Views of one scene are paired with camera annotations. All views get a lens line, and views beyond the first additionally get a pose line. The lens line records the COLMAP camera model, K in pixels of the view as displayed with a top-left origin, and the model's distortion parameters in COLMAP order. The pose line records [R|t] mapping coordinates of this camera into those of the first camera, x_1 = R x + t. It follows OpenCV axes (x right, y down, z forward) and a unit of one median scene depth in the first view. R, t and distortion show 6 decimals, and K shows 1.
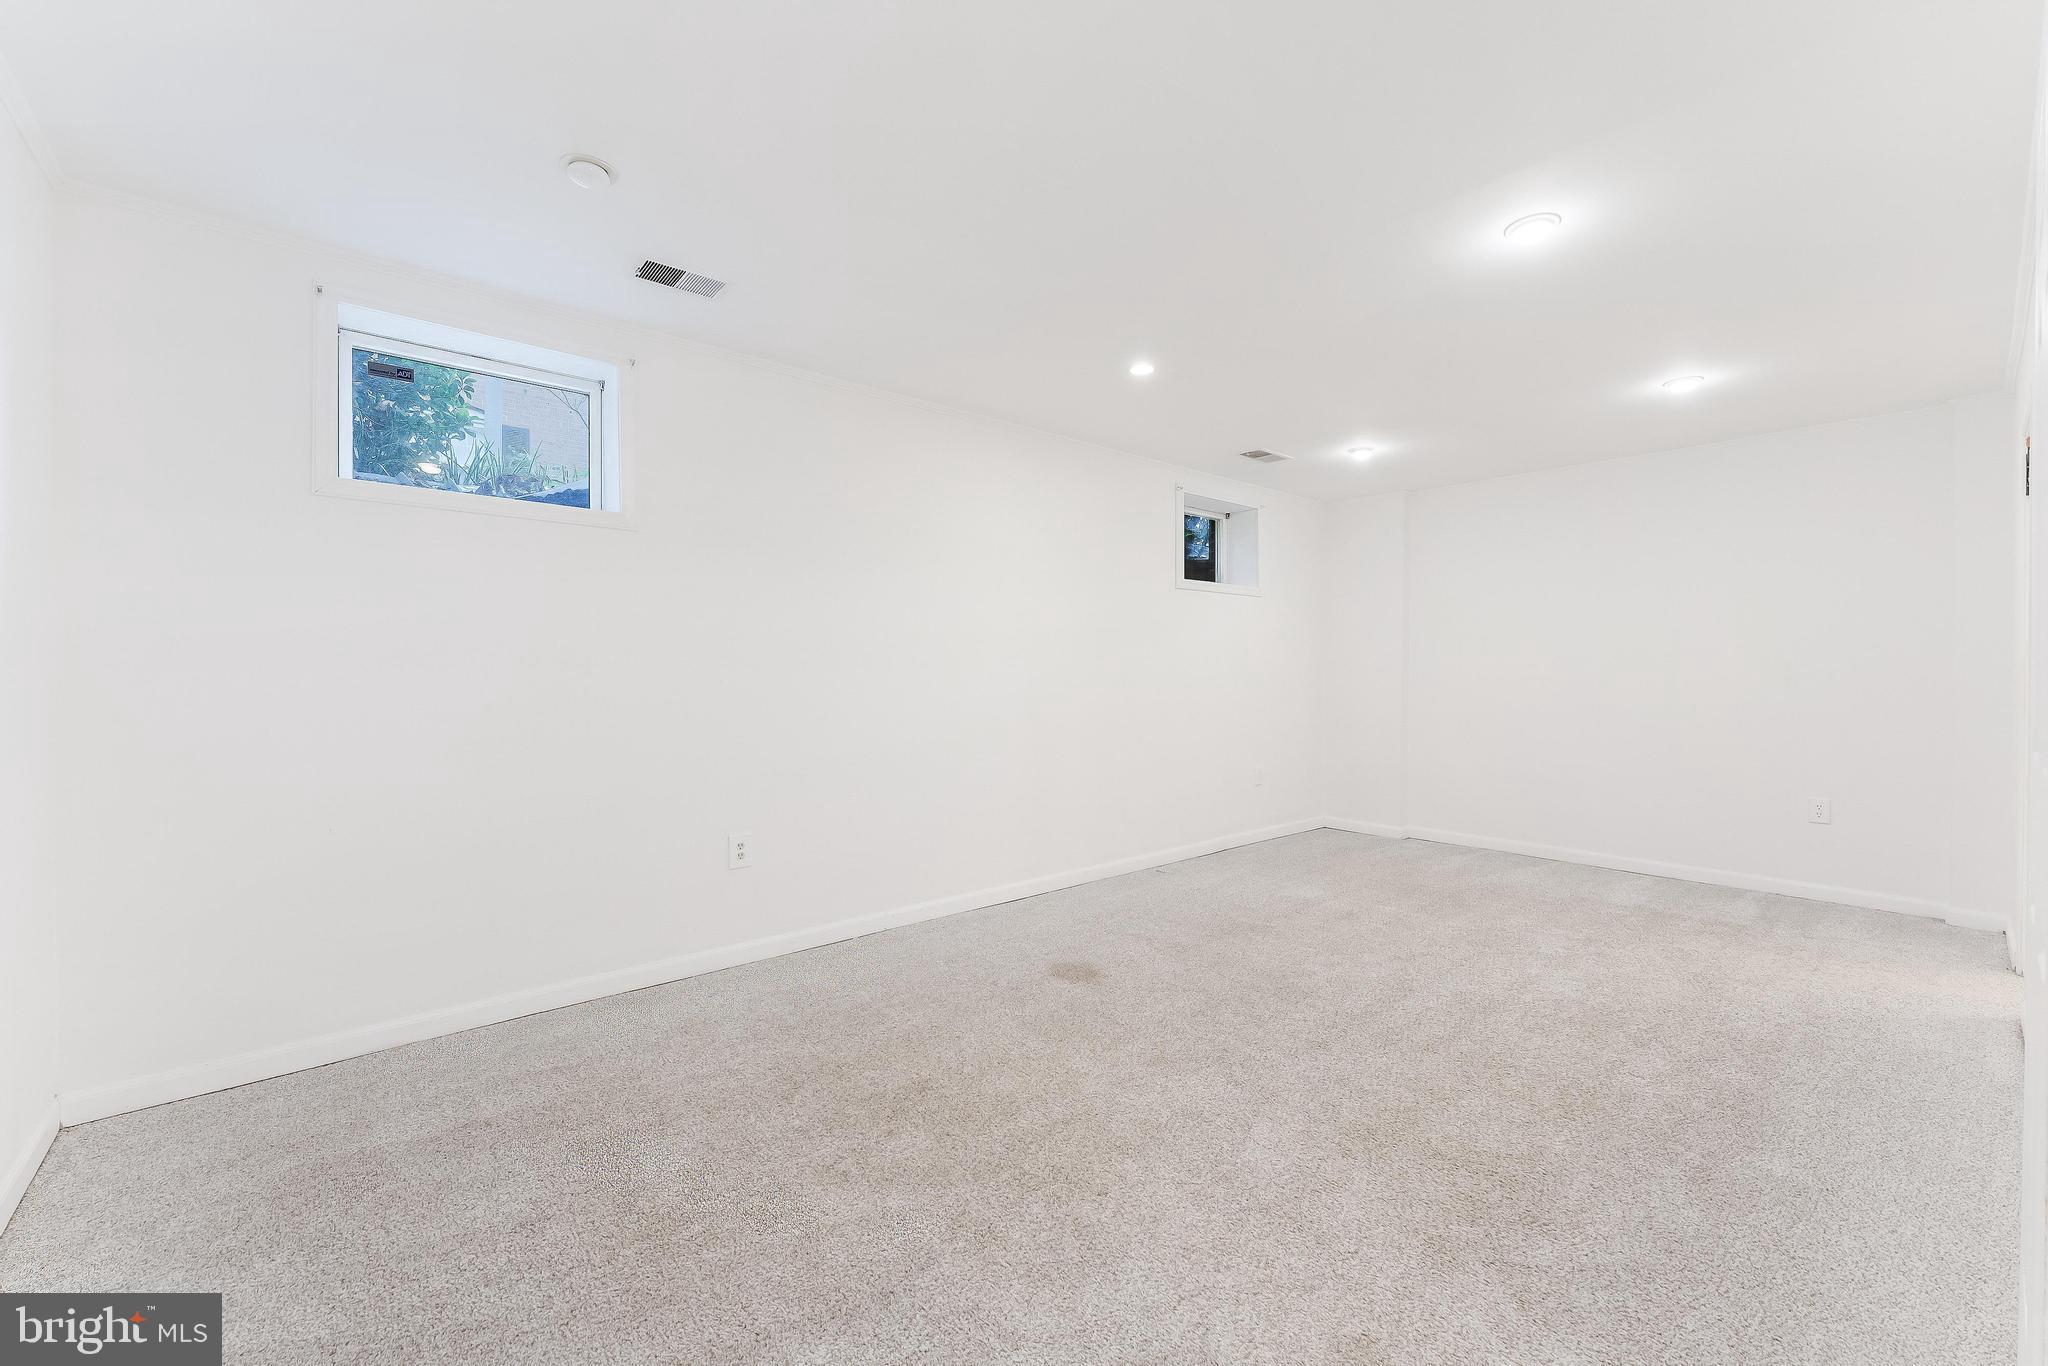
lens RADIAL K [[833.1, 0, 1034.1], [0, 833.1, 673.0], [0, 0, 1]] dist [0.001118, -0.000102]
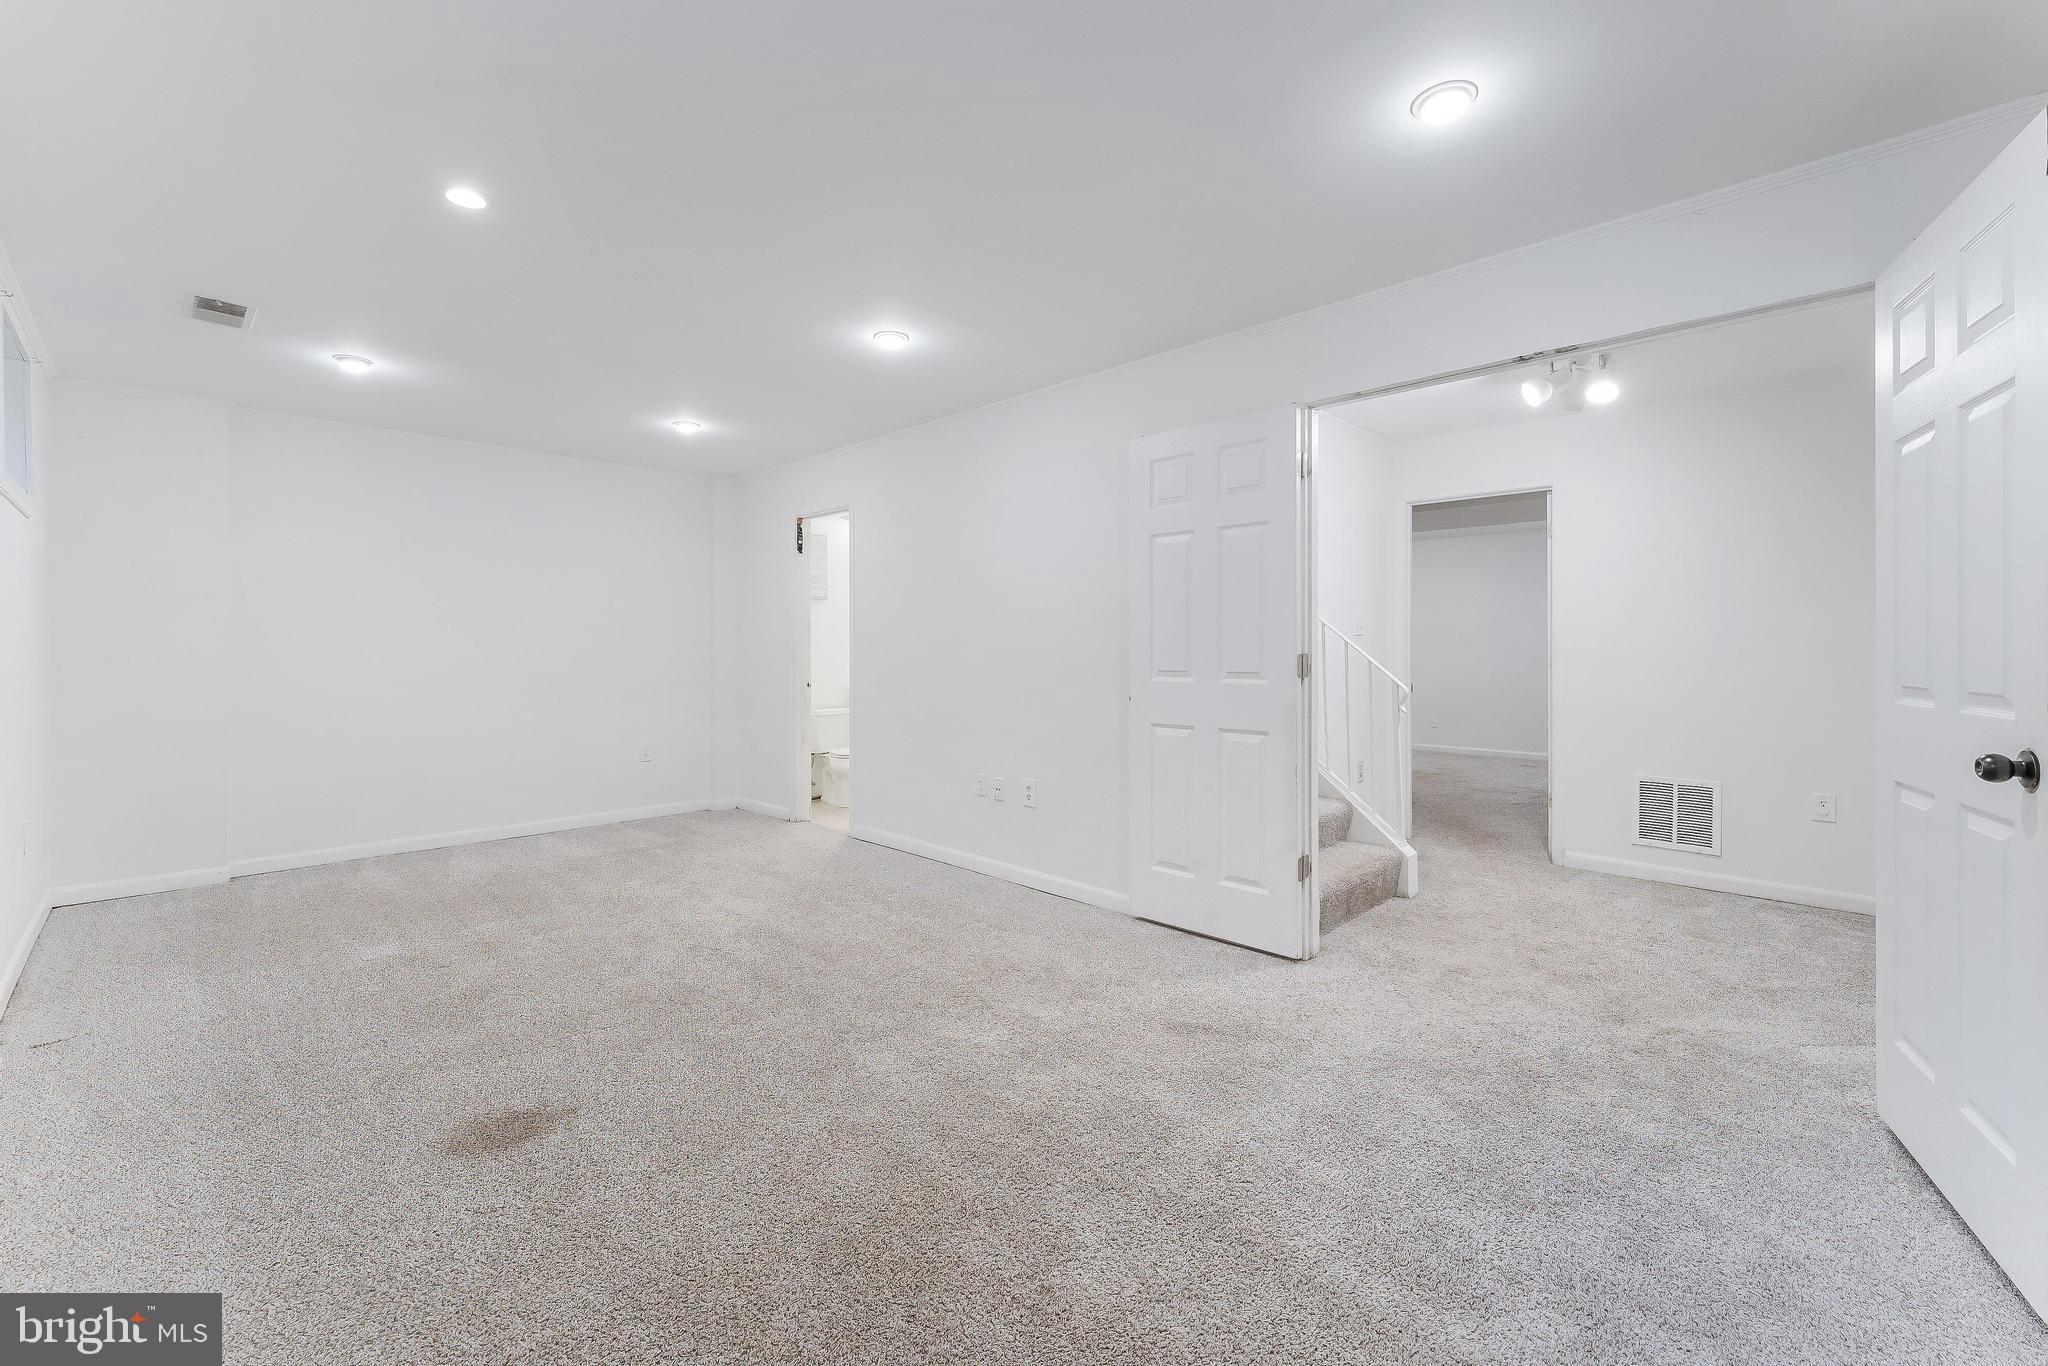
lens RADIAL K [[833.1, 0, 1031.2], [0, 833.1, 664.2], [0, 0, 1]] dist [0.001118, -0.000102]
pose [[-0.090232, -0.023742, 0.995638, -0.577039], [0.002693, 0.999706, 0.024083, -0.011566], [-0.995917, 0.004855, -0.090141, 0.615572]]
